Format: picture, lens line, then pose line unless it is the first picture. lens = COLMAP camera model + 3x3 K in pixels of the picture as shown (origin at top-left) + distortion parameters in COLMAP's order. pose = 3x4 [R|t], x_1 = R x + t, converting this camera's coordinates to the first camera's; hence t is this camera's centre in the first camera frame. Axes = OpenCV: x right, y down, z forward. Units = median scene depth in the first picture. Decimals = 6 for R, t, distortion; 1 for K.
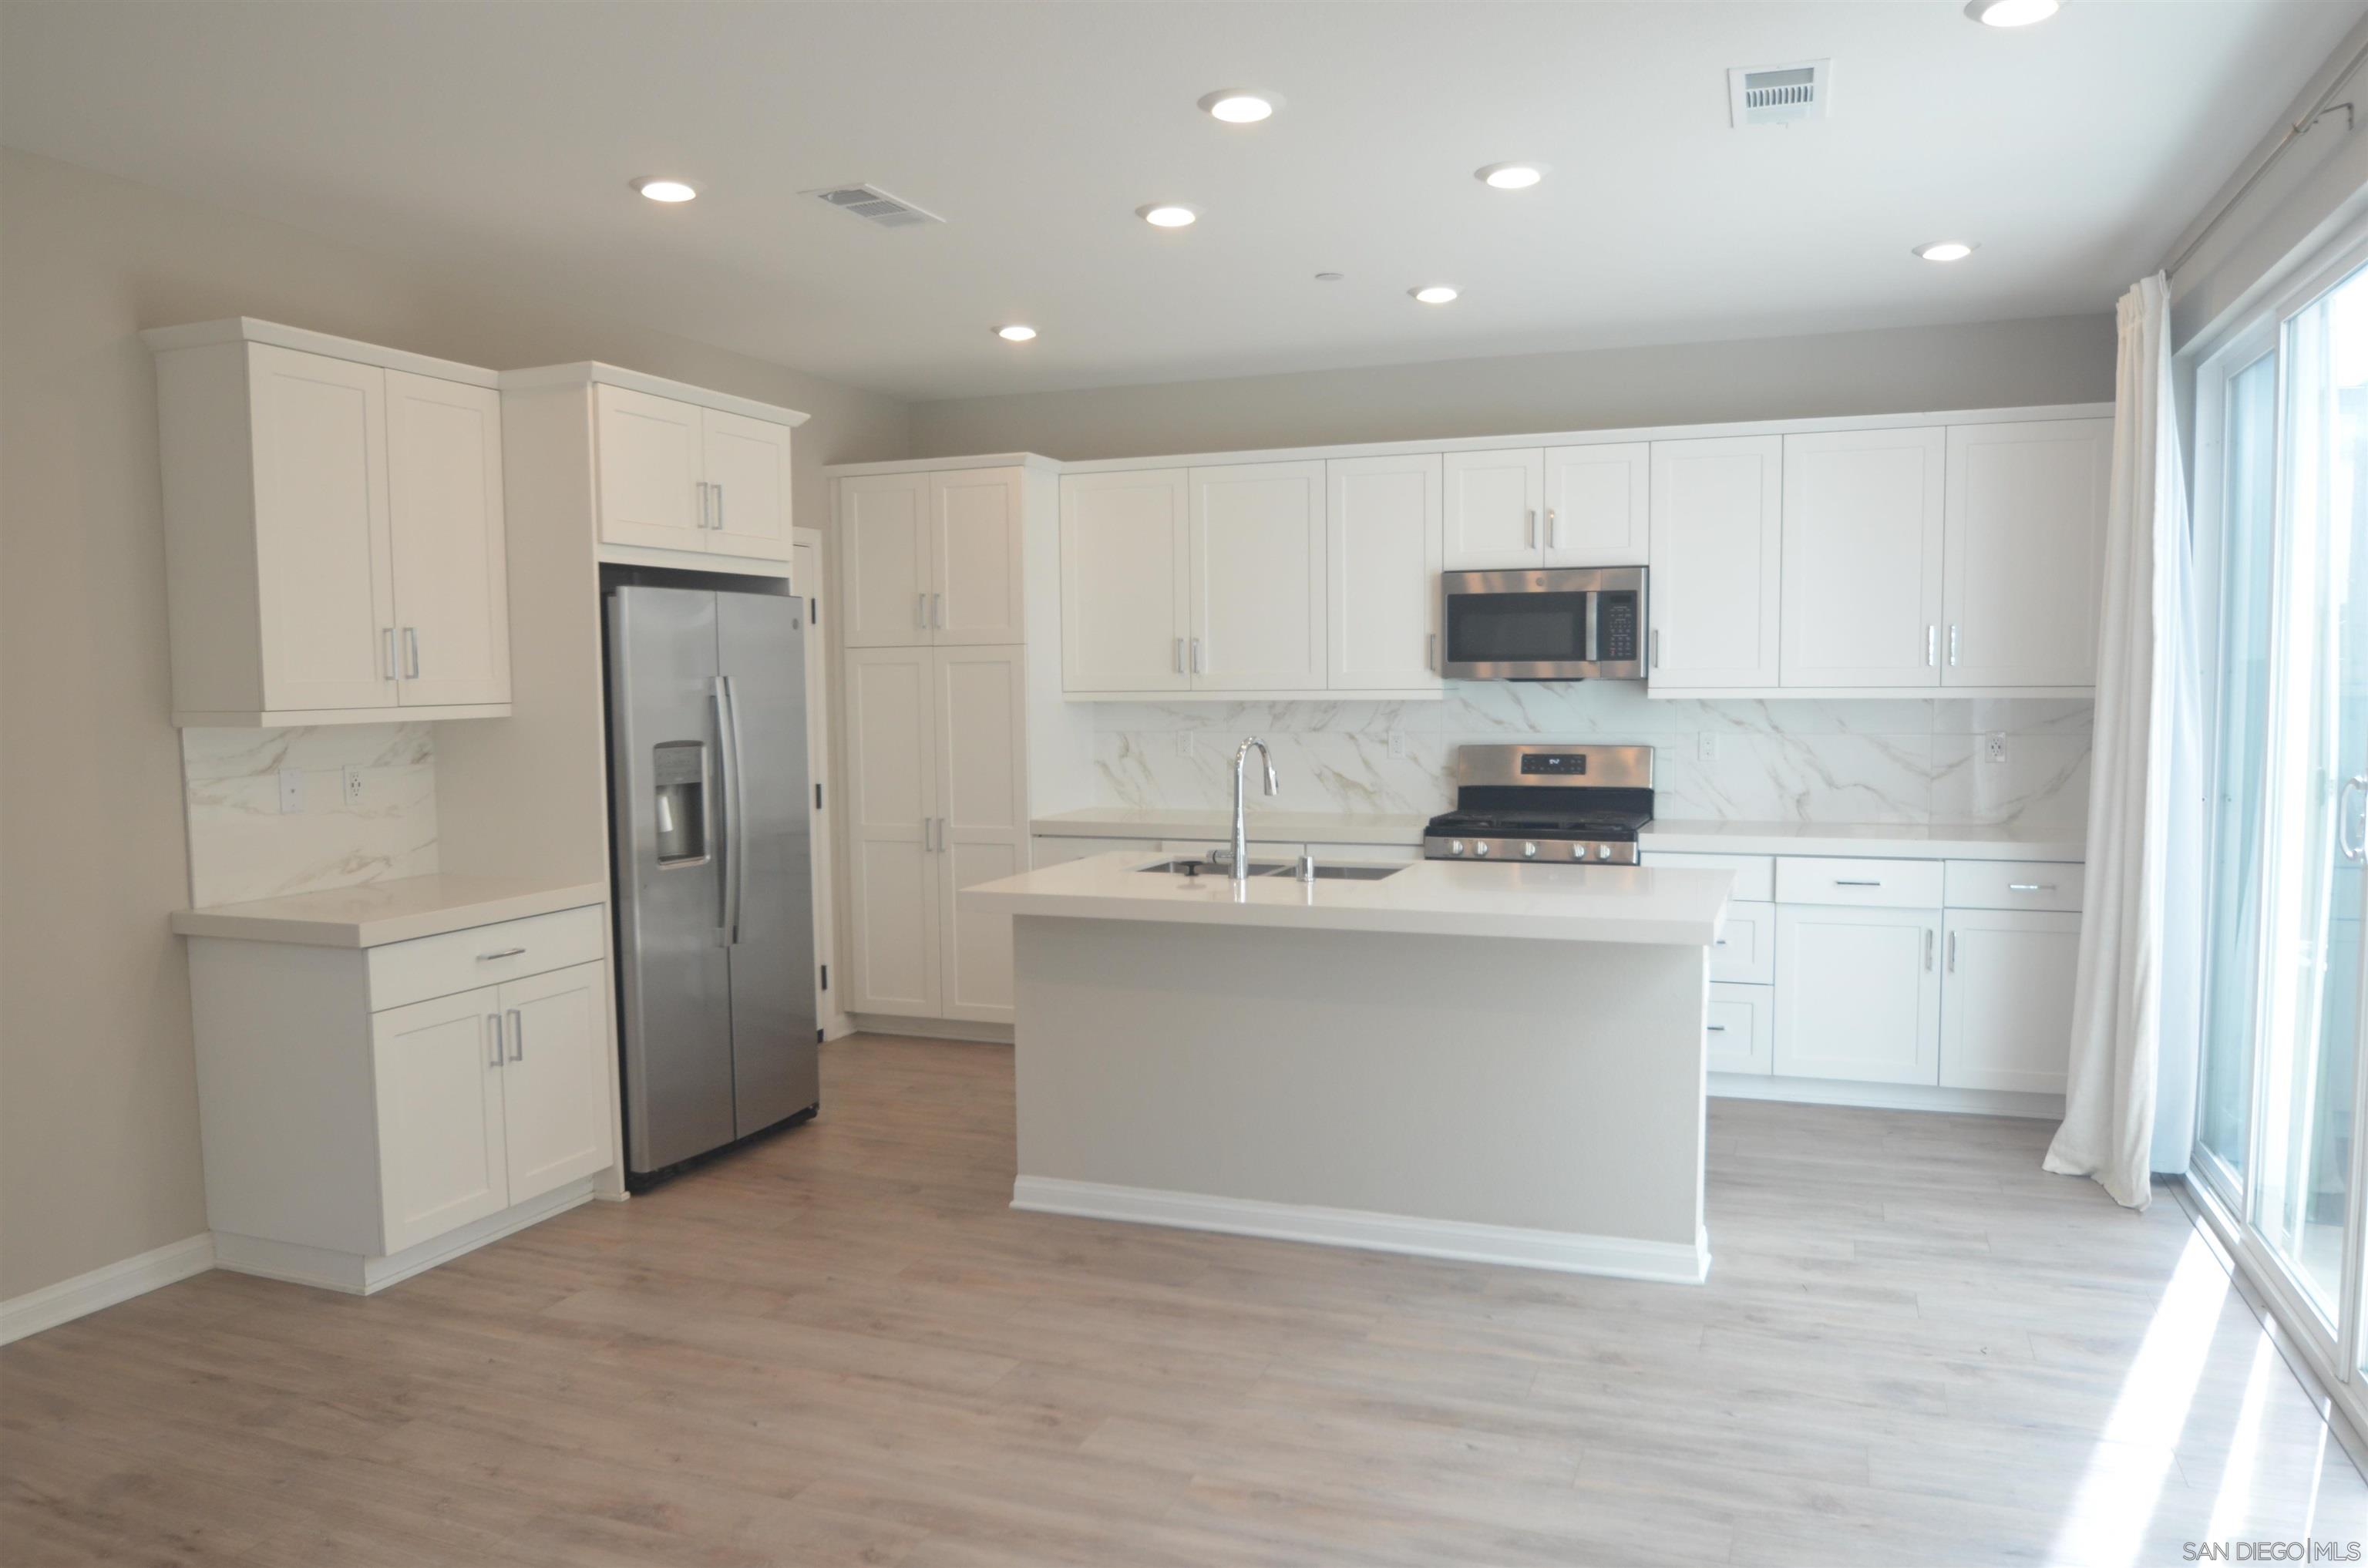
lens RADIAL K [[1624.0, 0, 1178.2], [0, 1624.0, 793.9], [0, 0, 1]] dist [-0.030647, 0.006447]
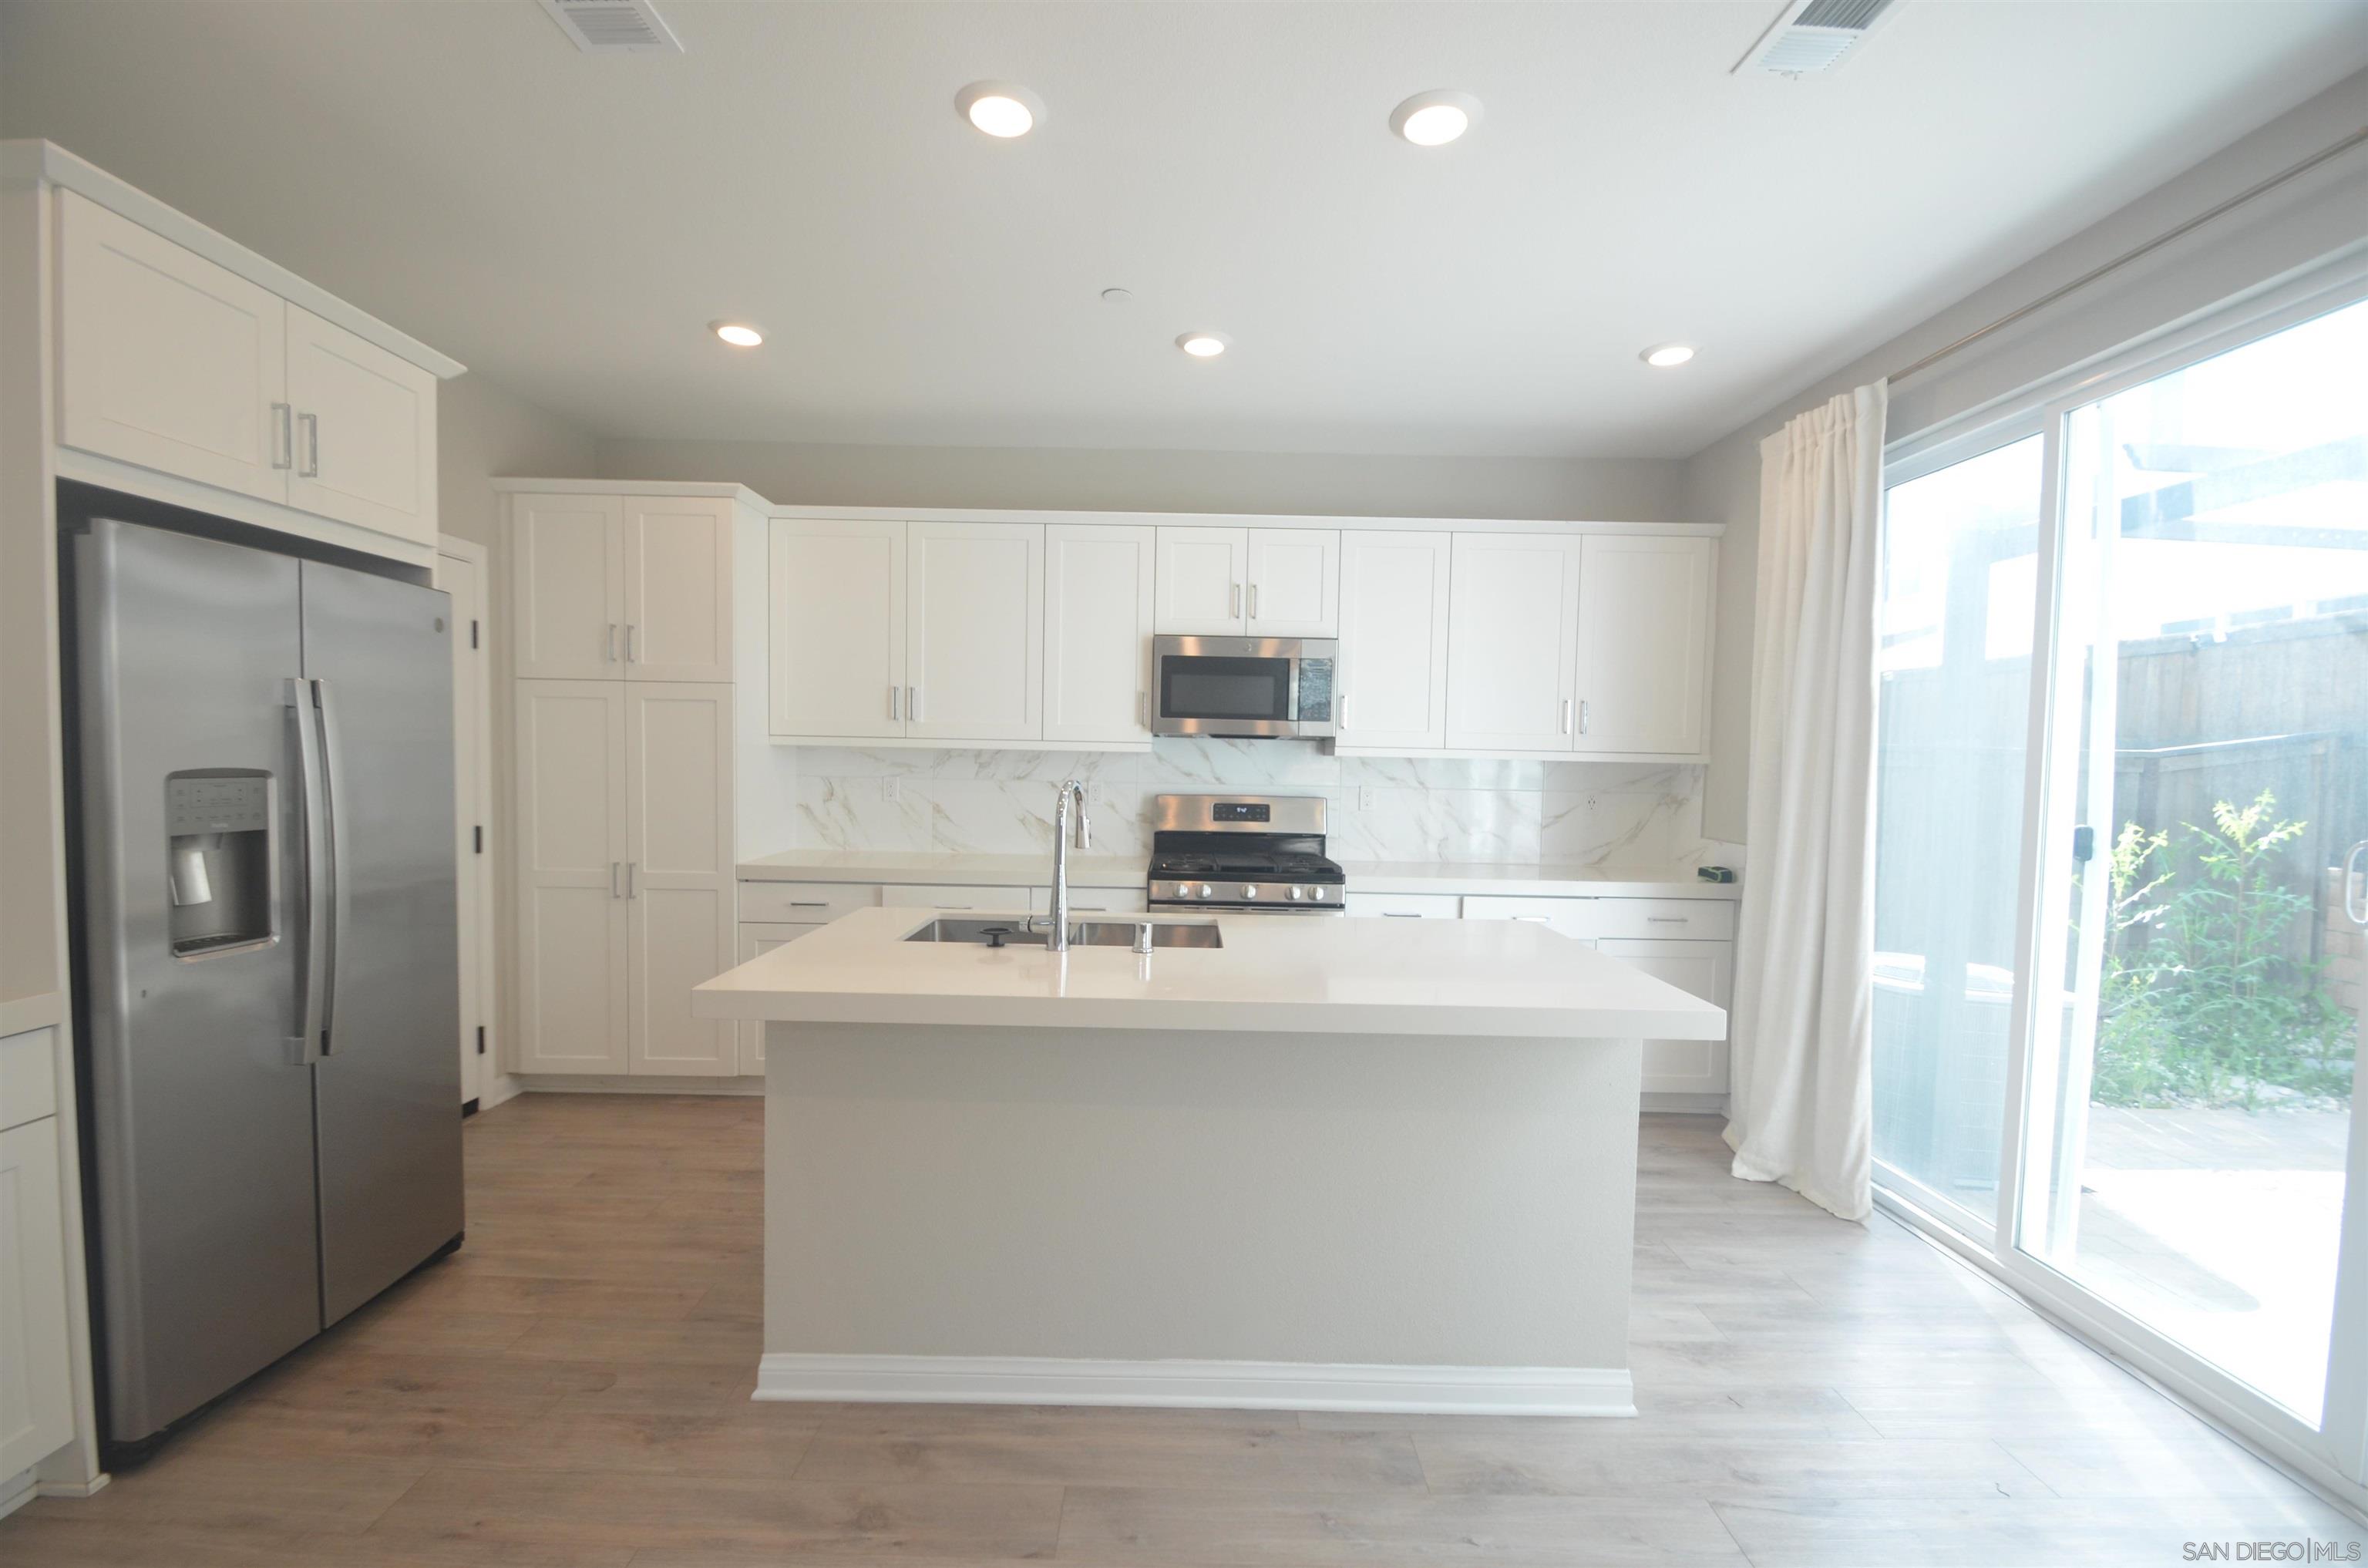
lens RADIAL K [[1033.3, 0, 1179.5], [0, 1033.3, 804.5], [0, 0, 1]] dist [0.004919, -0.009228]
pose [[0.933649, 0.012194, 0.357982, -0.087903], [-0.004542, 0.999743, -0.022209, -0.009982], [-0.358161, 0.019109, 0.933464, 0.446764]]
